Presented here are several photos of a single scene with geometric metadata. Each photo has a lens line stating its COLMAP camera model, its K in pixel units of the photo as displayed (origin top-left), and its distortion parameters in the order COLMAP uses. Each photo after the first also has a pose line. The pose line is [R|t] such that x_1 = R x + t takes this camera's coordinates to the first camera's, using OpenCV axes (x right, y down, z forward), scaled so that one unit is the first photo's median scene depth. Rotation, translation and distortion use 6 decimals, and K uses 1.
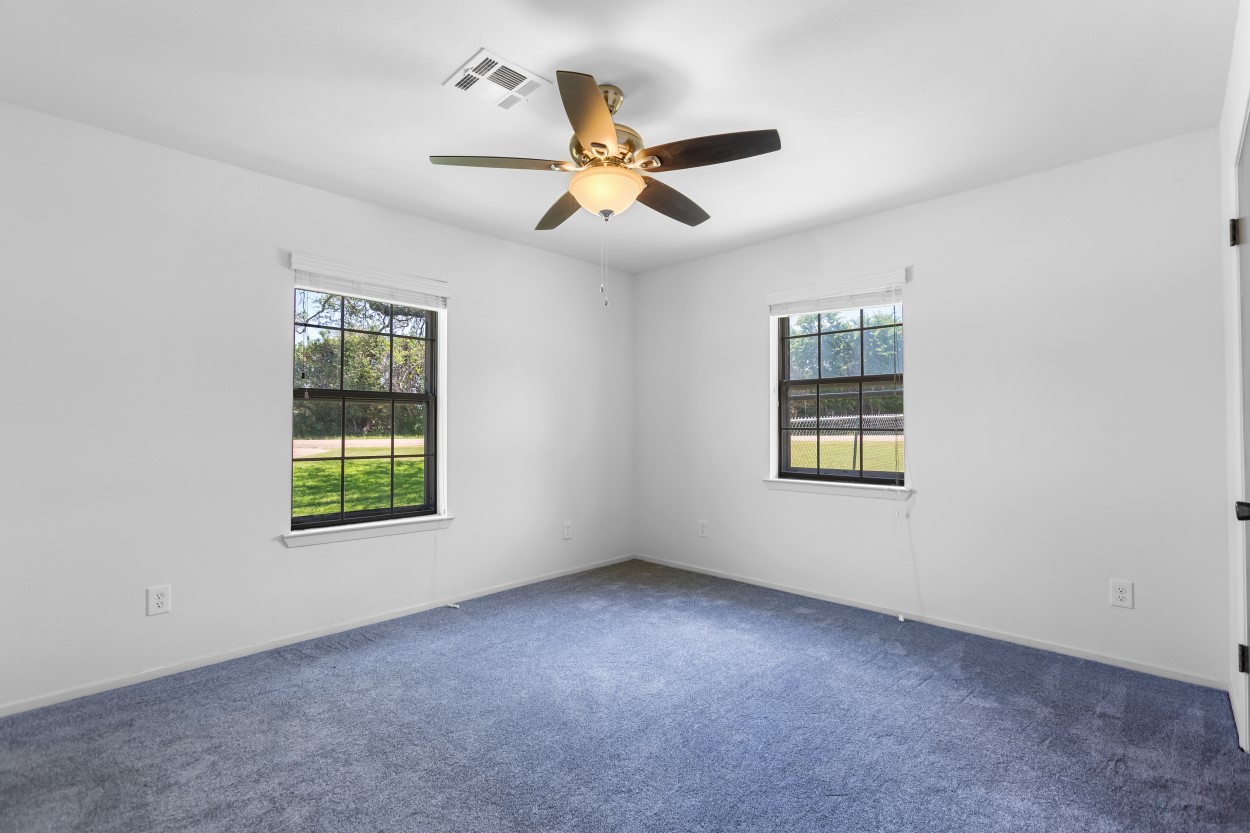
lens RADIAL K [[578.4, 0, 617.8], [0, 578.4, 408.9], [0, 0, 1]] dist [-0.021486, 0.011775]
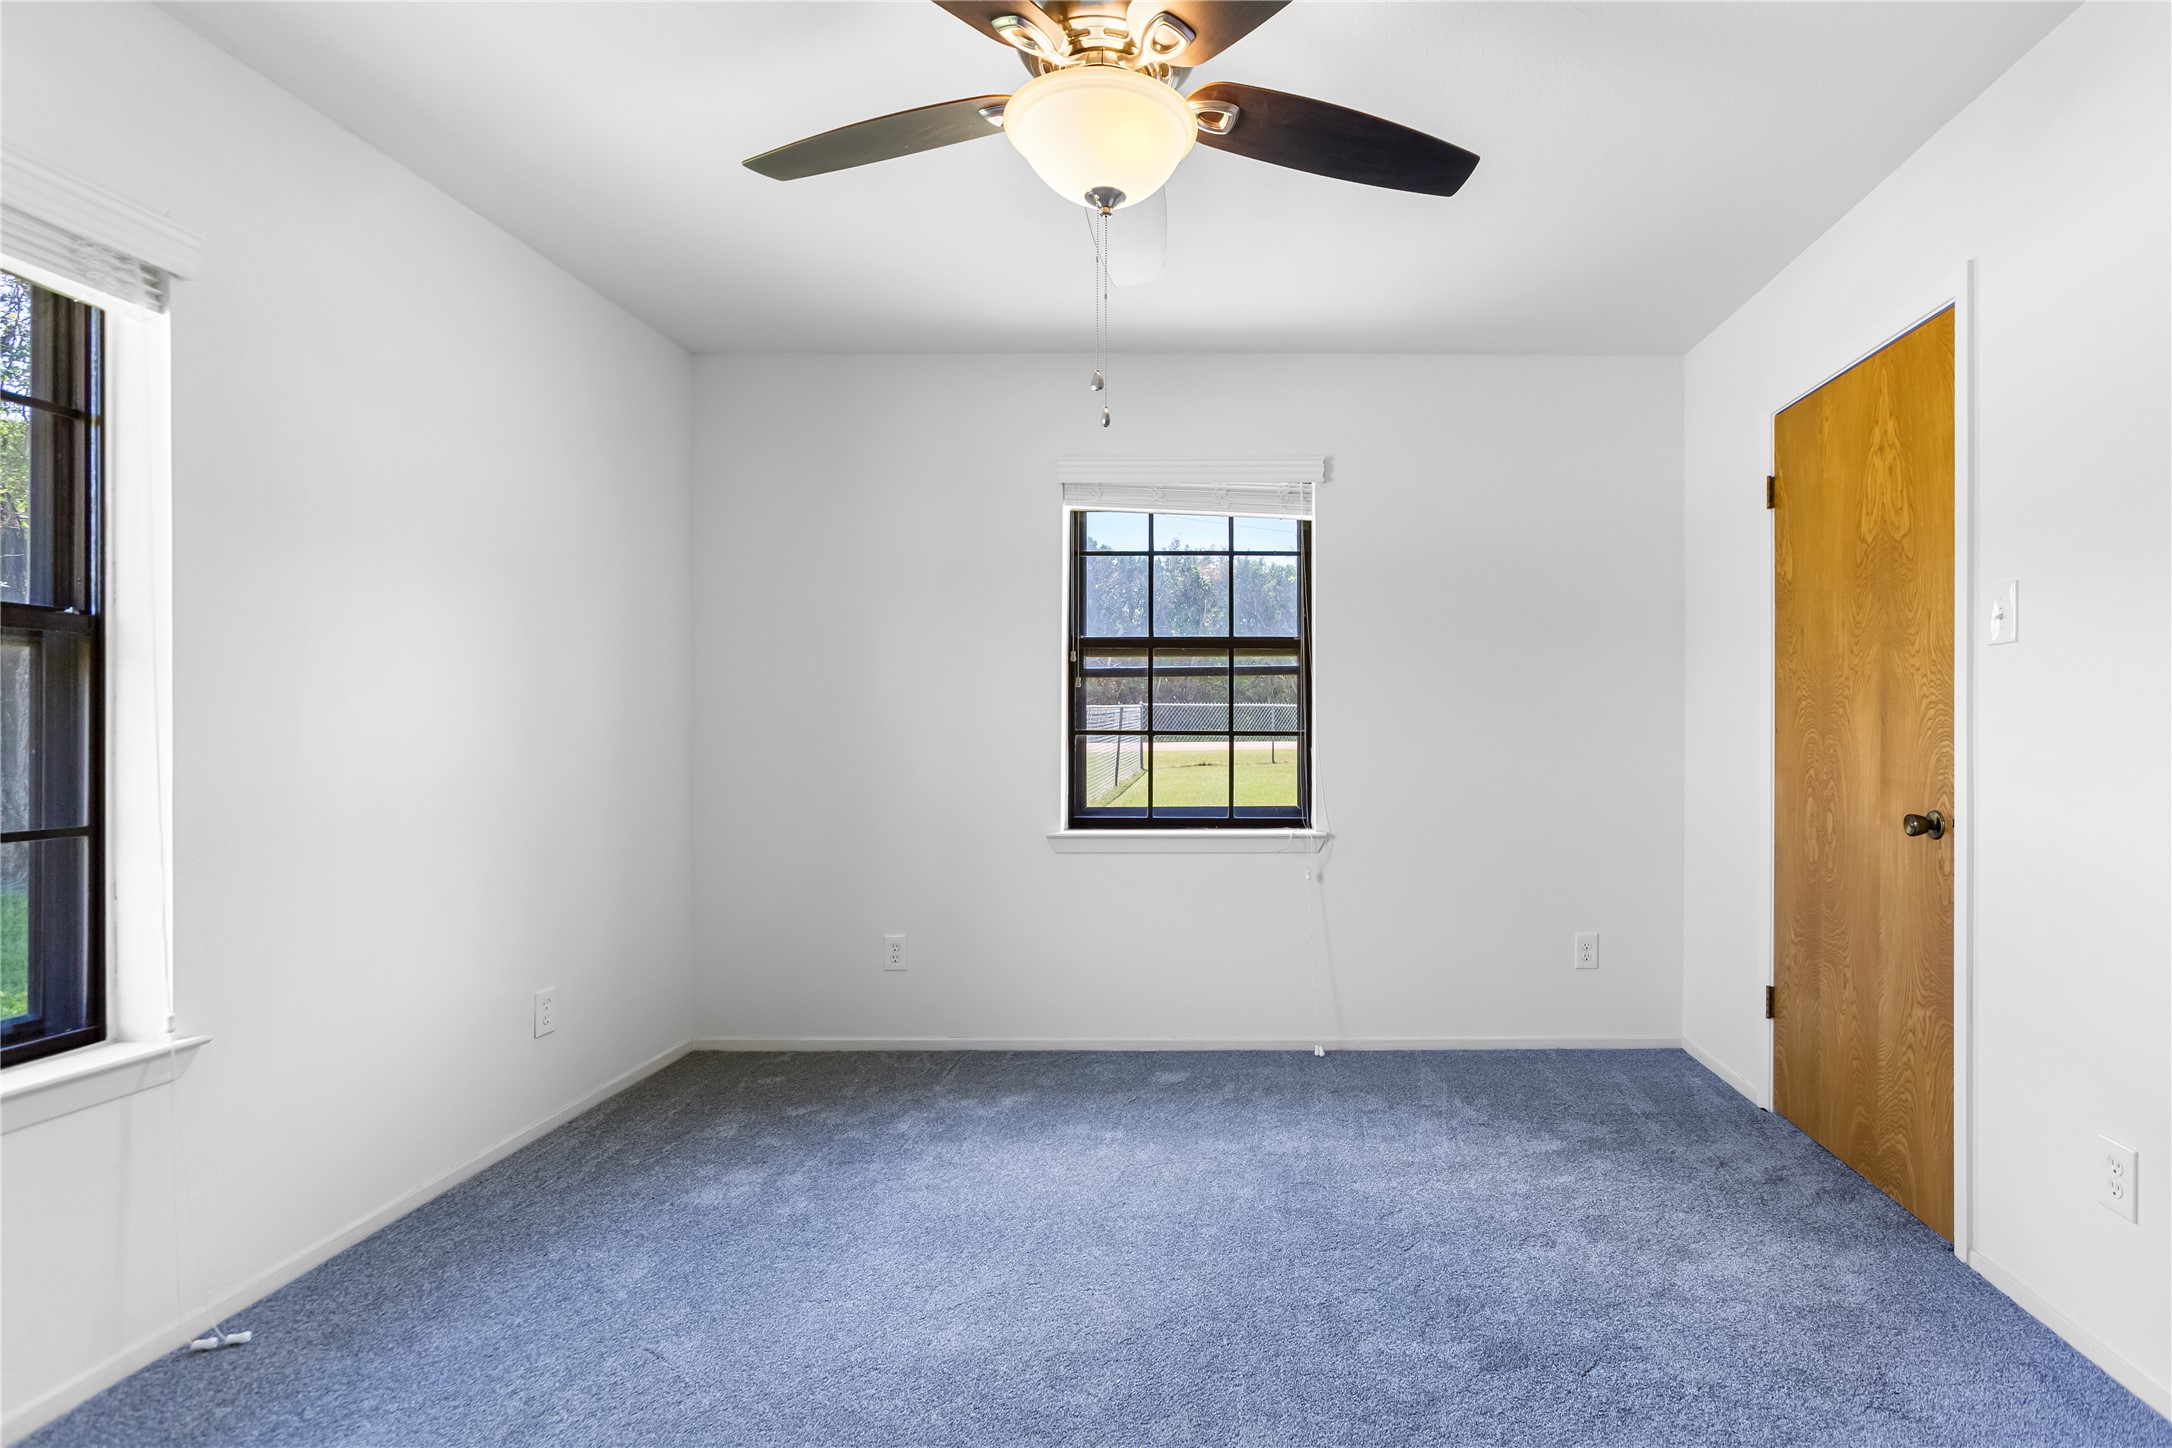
lens RADIAL K [[1083.5, 0, 1155.3], [0, 1083.5, 727.0], [0, 0, 1]] dist [-0.020332, 0.008796]
pose [[0.696316, -0.000586, 0.717735, -0.380796], [-0.021270, 0.999544, 0.021451, 0.009055], [-0.717420, -0.030203, 0.695986, 0.317838]]
